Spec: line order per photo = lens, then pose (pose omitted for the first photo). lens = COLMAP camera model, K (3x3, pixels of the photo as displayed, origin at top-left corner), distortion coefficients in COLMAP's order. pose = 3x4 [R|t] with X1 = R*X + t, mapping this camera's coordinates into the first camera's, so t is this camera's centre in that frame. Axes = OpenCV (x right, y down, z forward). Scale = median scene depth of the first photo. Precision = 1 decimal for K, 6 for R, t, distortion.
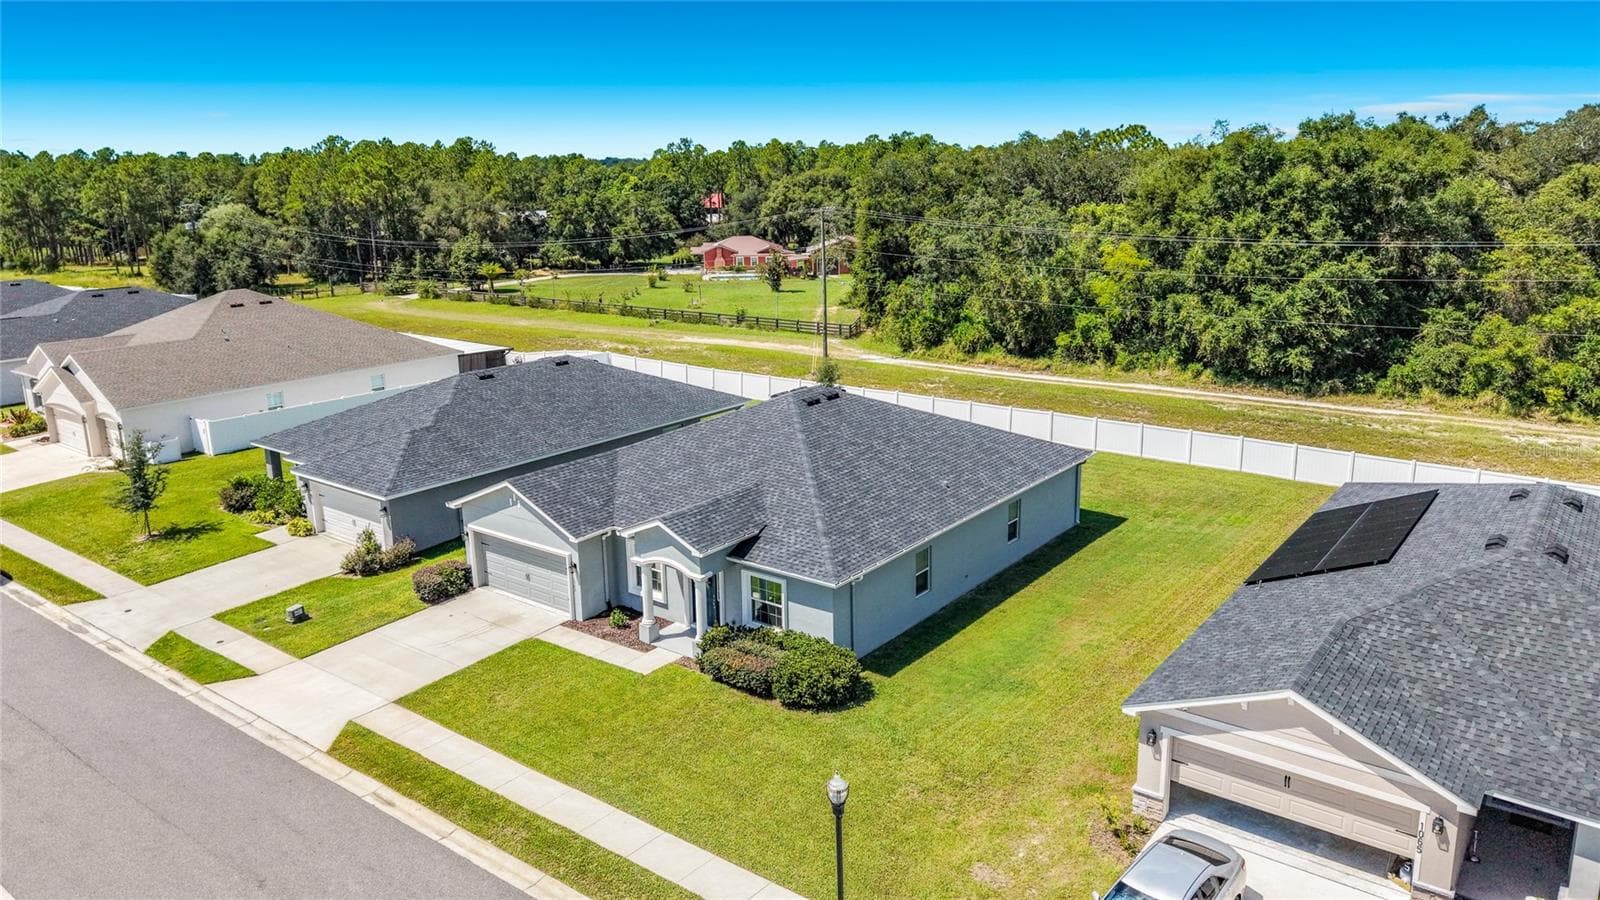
lens RADIAL K [[1078.2, 0, 842.4], [0, 1078.2, 444.9], [0, 0, 1]] dist [0.068128, -0.115253]
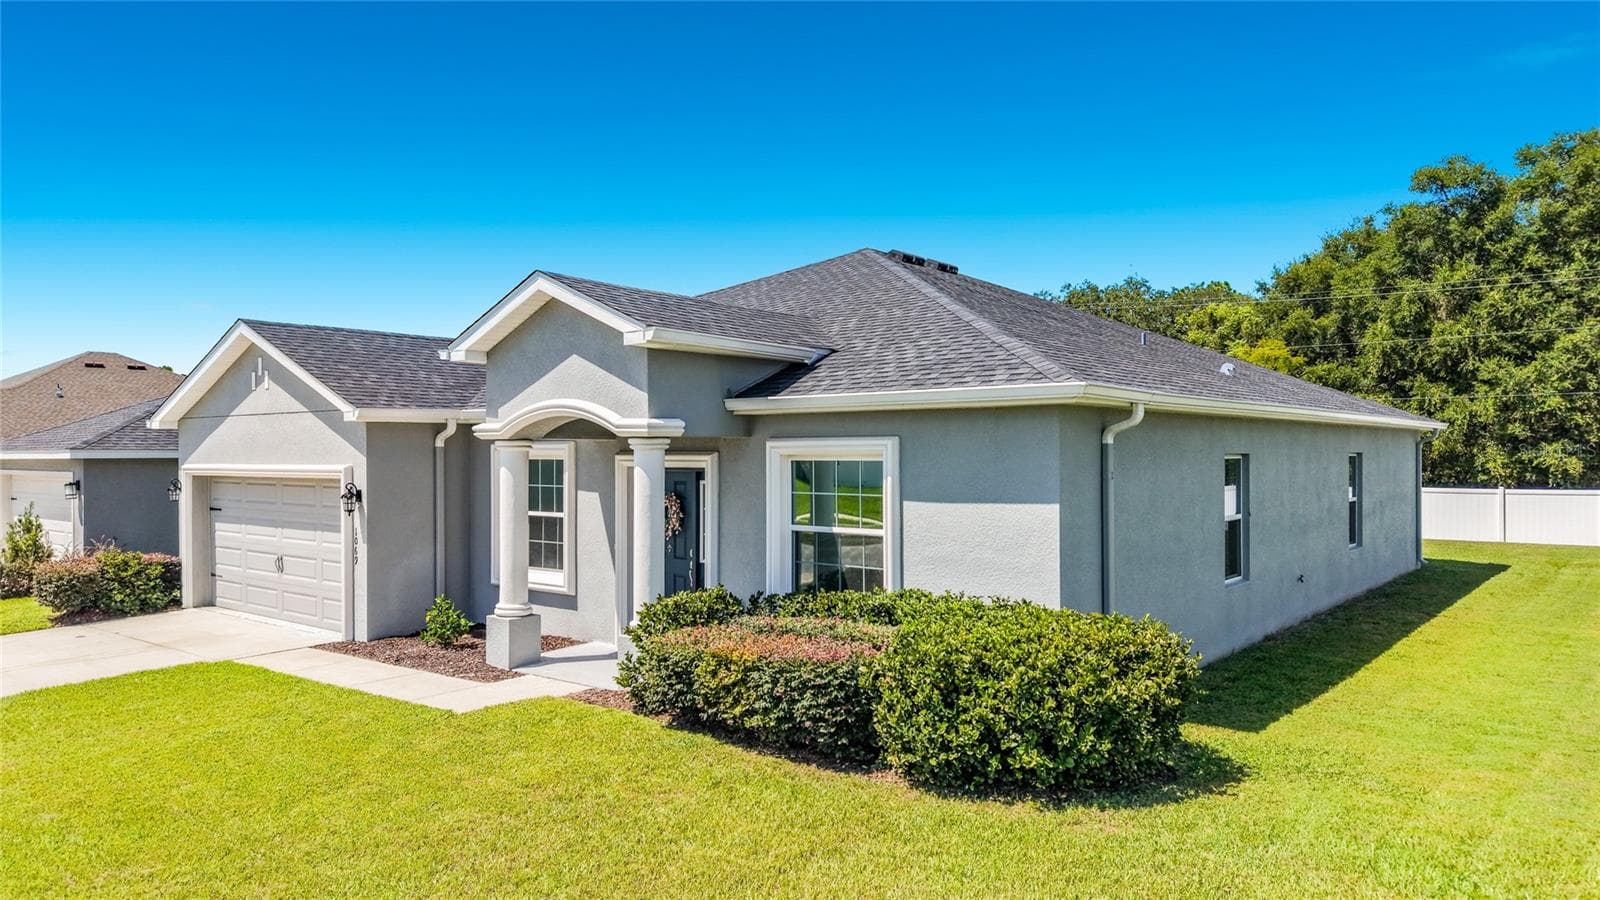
lens RADIAL K [[1071.2, 0, 800.0], [0, 1071.2, 450.0], [0, 0, 1]] dist [0.006312, -0.003975]
pose [[0.998524, 0.007939, -0.053731, -0.058523], [-0.021138, 0.968071, -0.249784, 0.190753], [0.050032, 0.250551, 0.966810, 0.606999]]
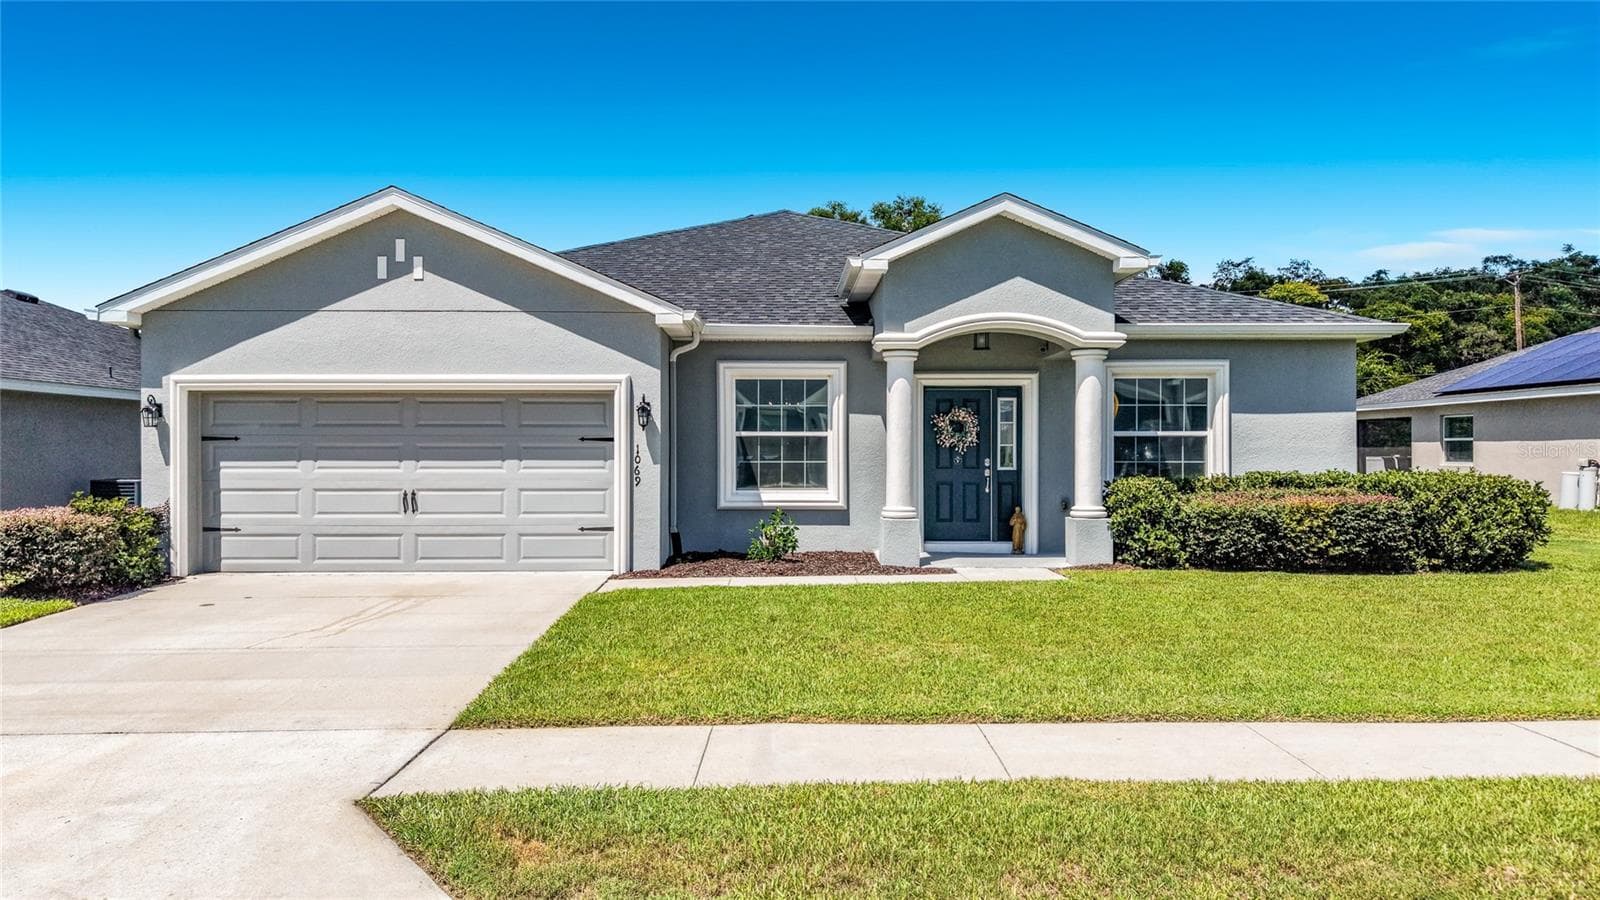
lens RADIAL K [[1078.2, 0, 842.4], [0, 1078.2, 444.9], [0, 0, 1]] dist [0.068128, -0.115253]
pose [[0.792195, 0.007988, 0.610216, -0.414168], [0.142085, 0.970021, -0.197156, 0.202959], [-0.593498, 0.242888, 0.767311, 0.676825]]
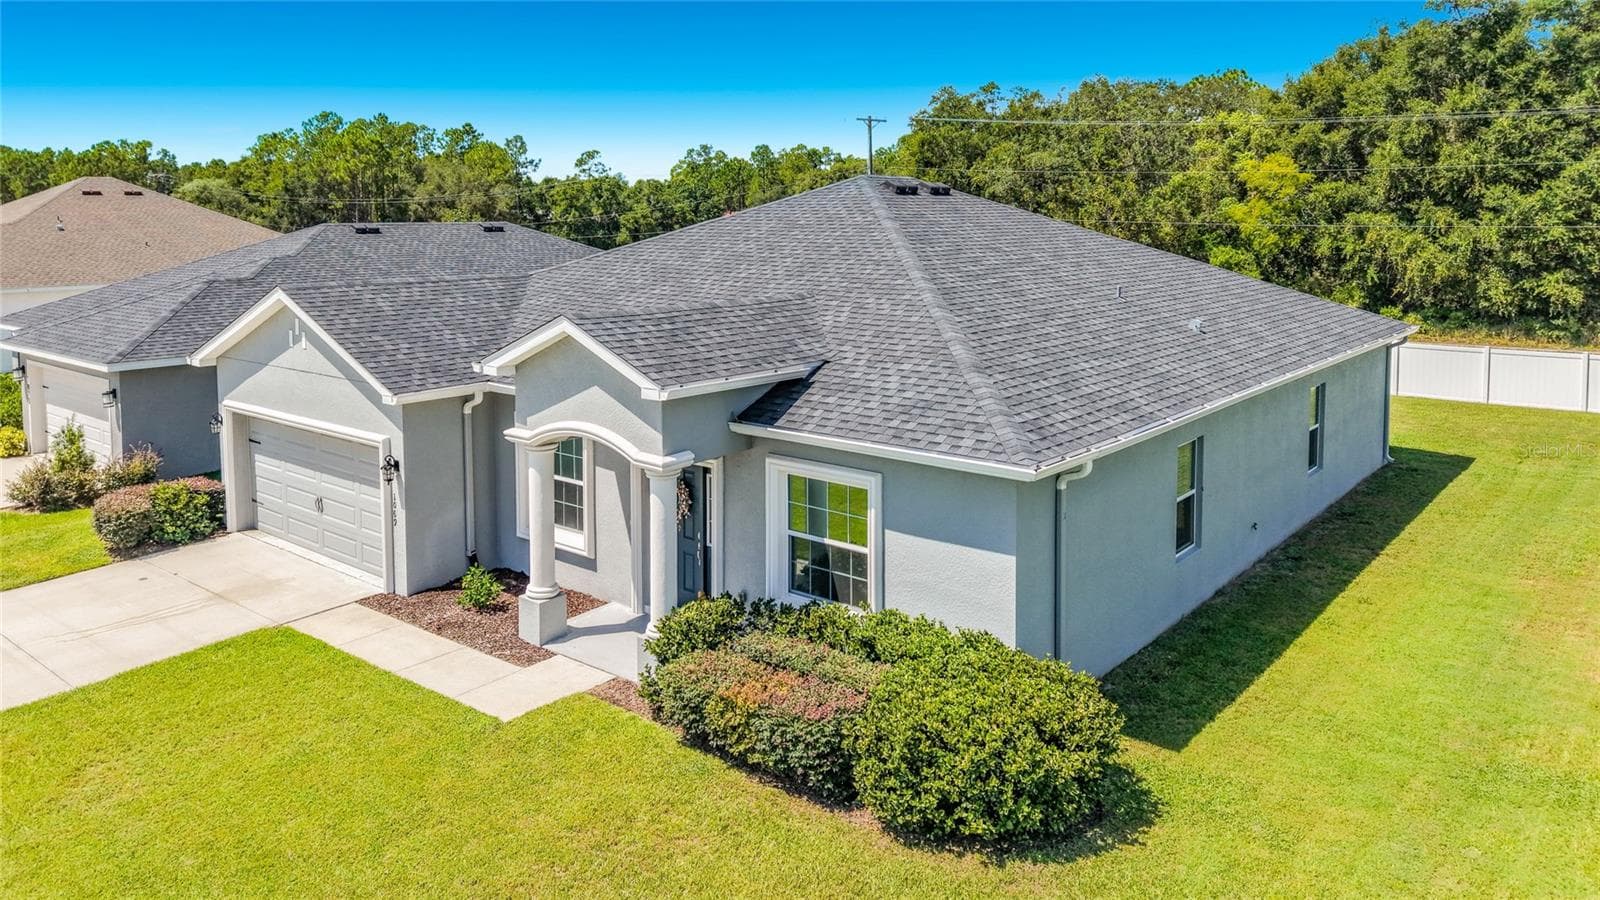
lens RADIAL K [[1111.5, 0, 801.1], [0, 1111.5, 288.0], [0, 0, 1]] dist [0.021320, -0.025887]
pose [[0.998438, 0.011194, -0.054733, -0.053881], [-0.020944, 0.983266, -0.180969, 0.118224], [0.051792, 0.181832, 0.981965, 0.534872]]
